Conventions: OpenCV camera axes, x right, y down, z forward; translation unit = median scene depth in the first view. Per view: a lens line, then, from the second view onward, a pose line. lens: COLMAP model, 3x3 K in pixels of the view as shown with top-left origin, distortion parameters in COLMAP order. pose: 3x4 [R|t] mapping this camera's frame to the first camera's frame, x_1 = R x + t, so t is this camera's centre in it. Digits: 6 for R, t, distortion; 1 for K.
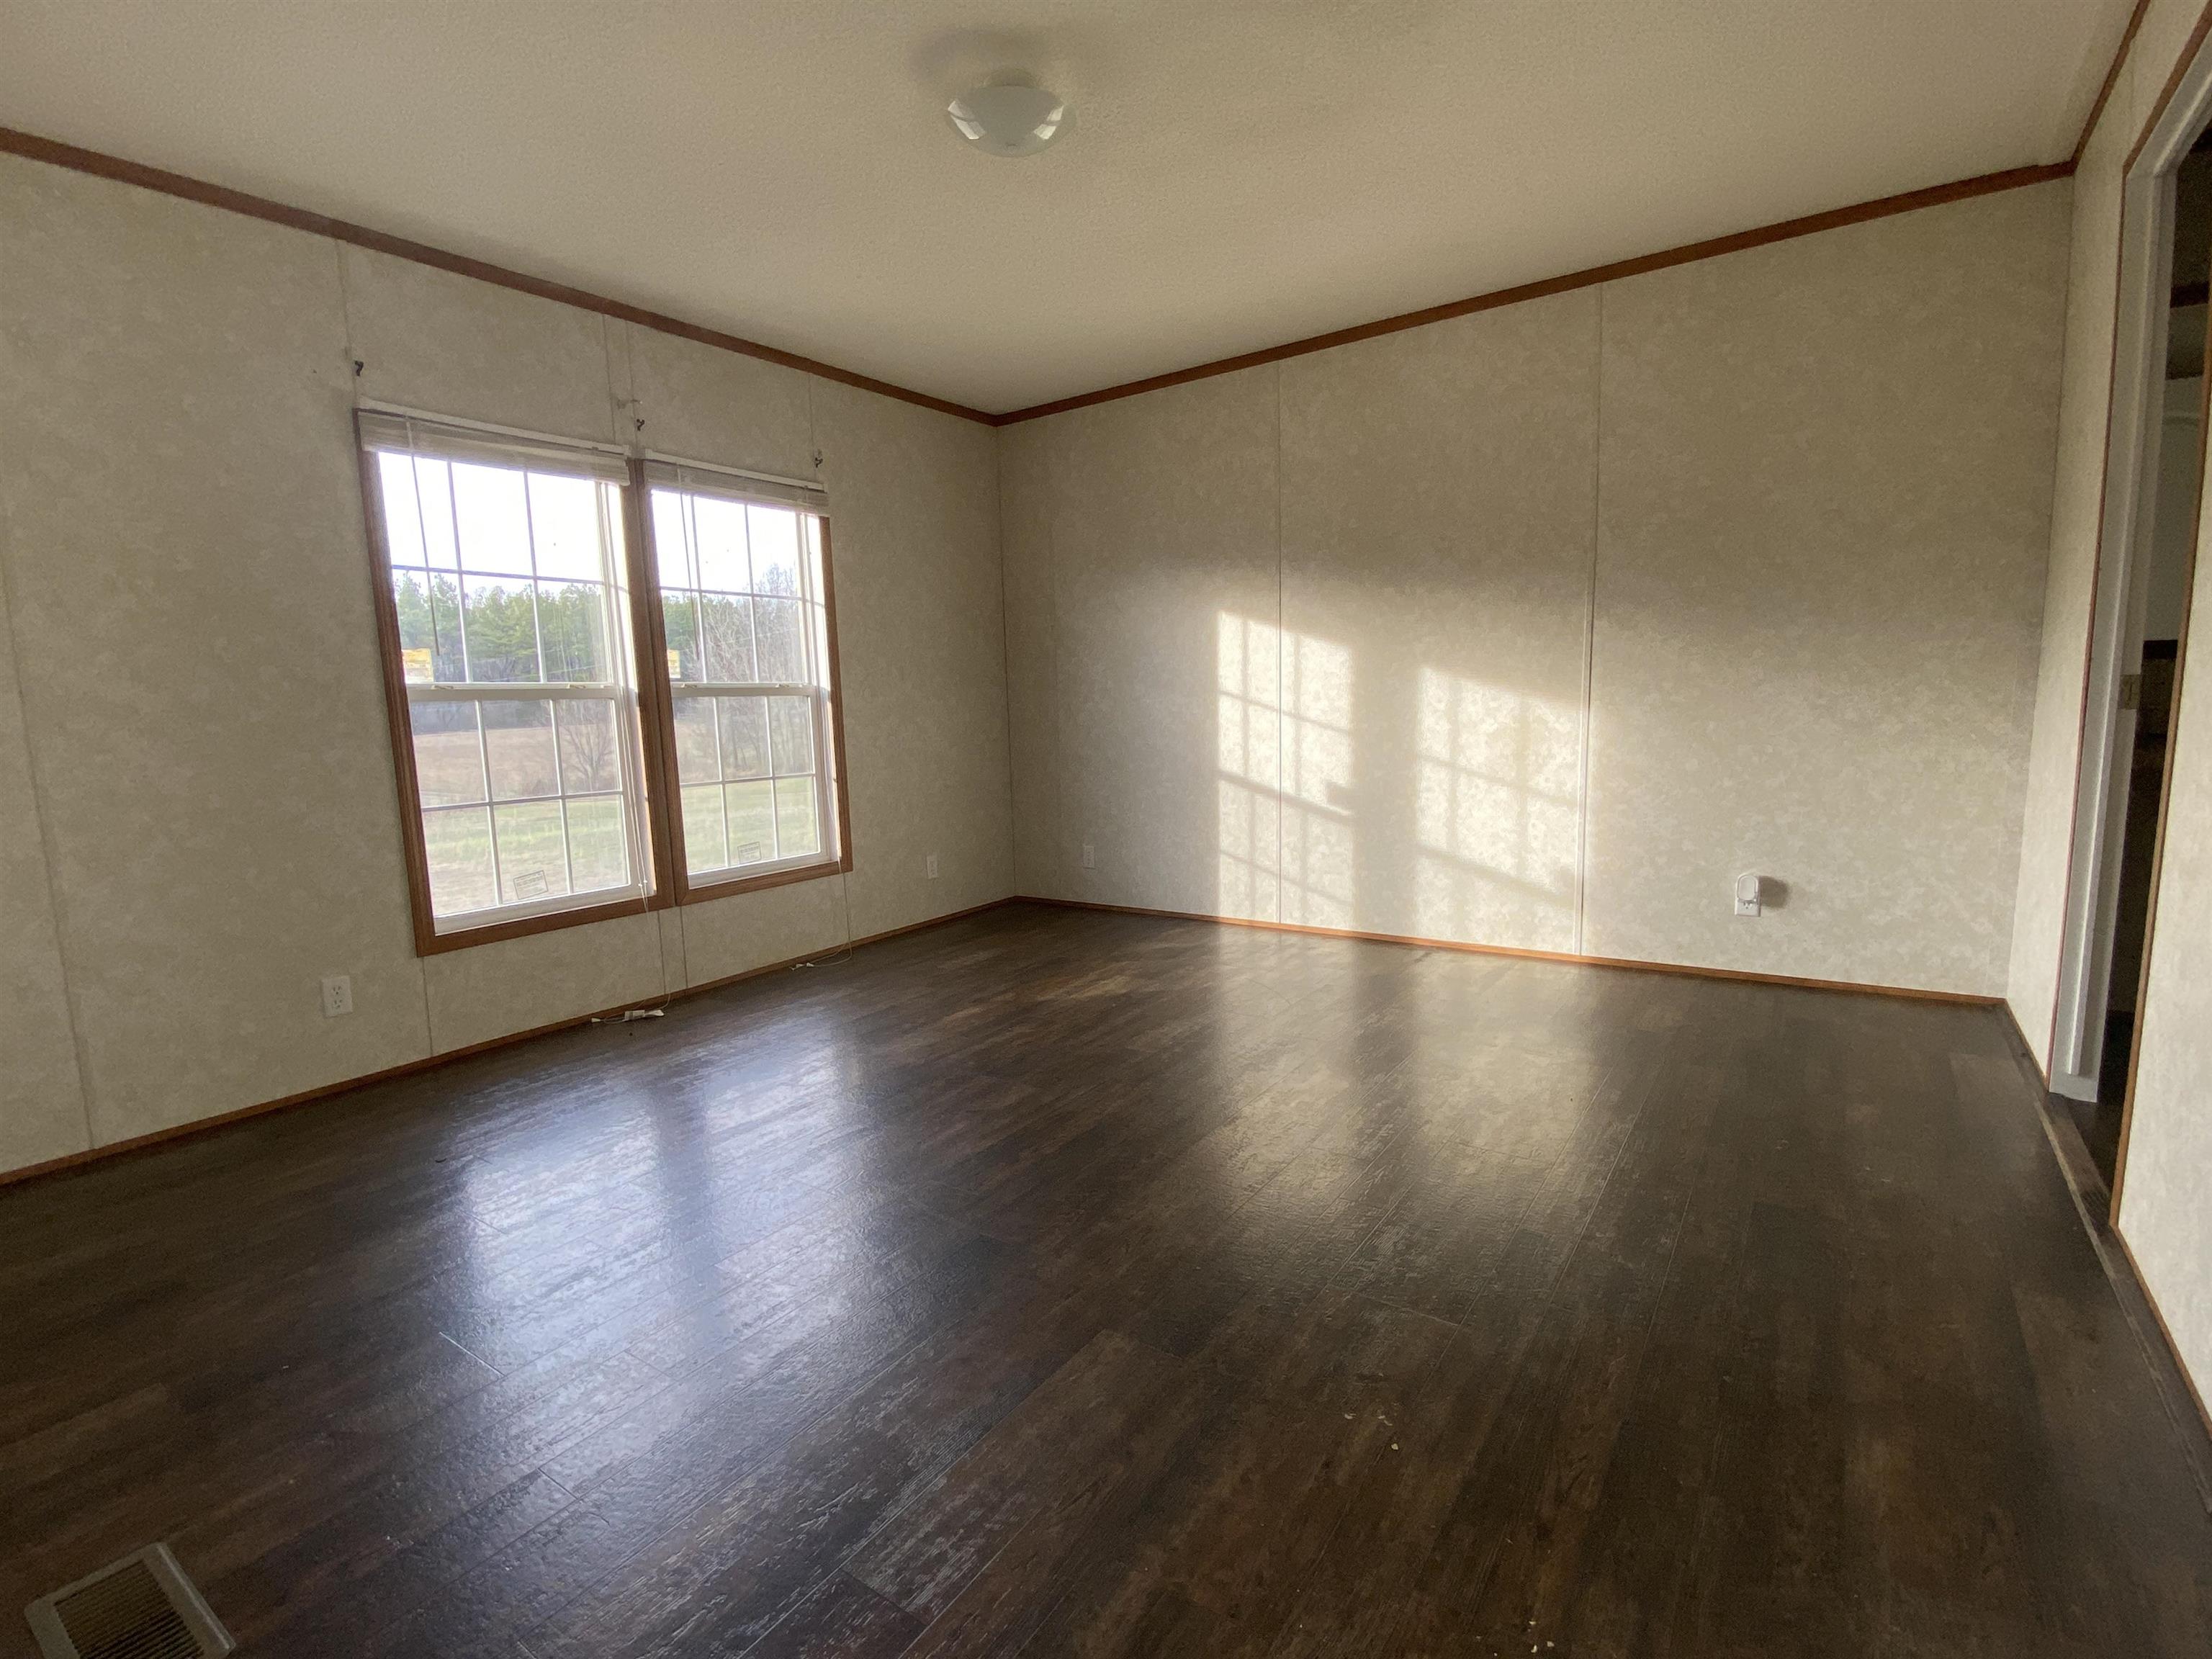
lens RADIAL K [[998.6, 0, 1107.5], [0, 998.6, 832.2], [0, 0, 1]] dist [-0.021050, -0.001754]
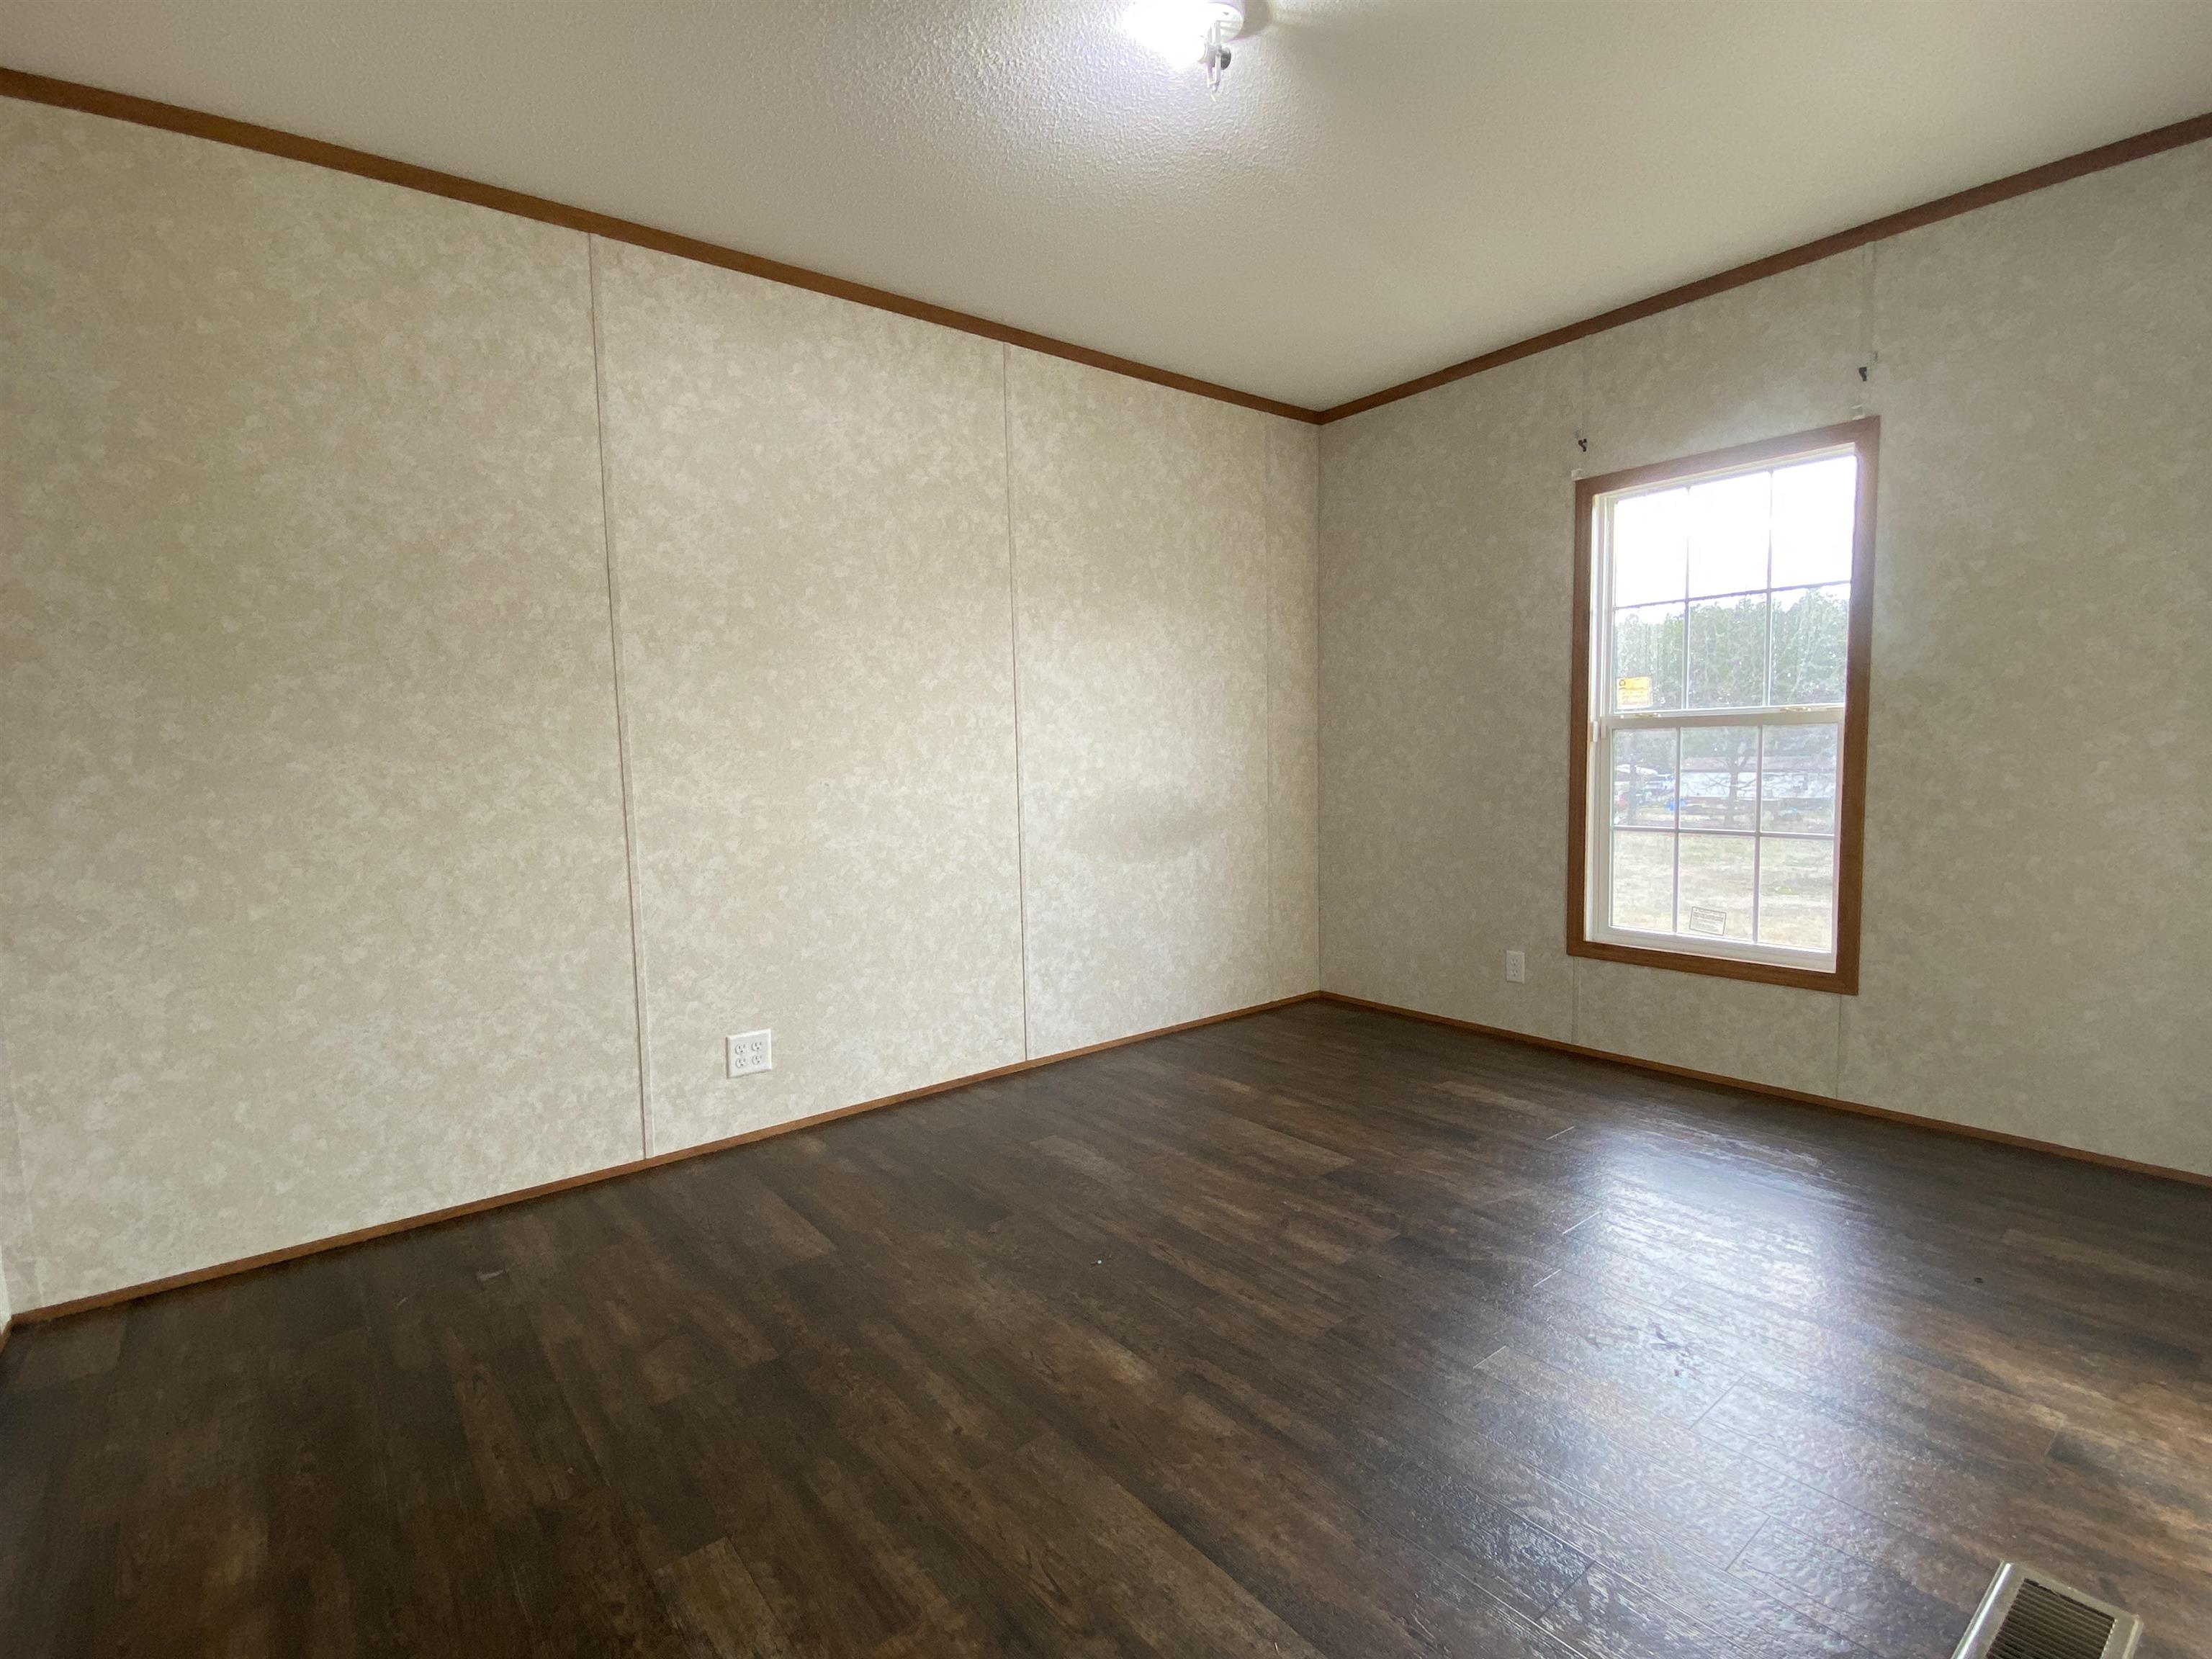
lens RADIAL K [[998.6, 0, 1104.3], [0, 998.6, 843.3], [0, 0, 1]] dist [-0.021050, -0.001754]
pose [[-0.255891, 0.121071, -0.959094, 0.514025], [-0.082785, 0.985737, 0.146522, -0.123054], [0.963154, 0.116893, -0.242219, 0.731319]]
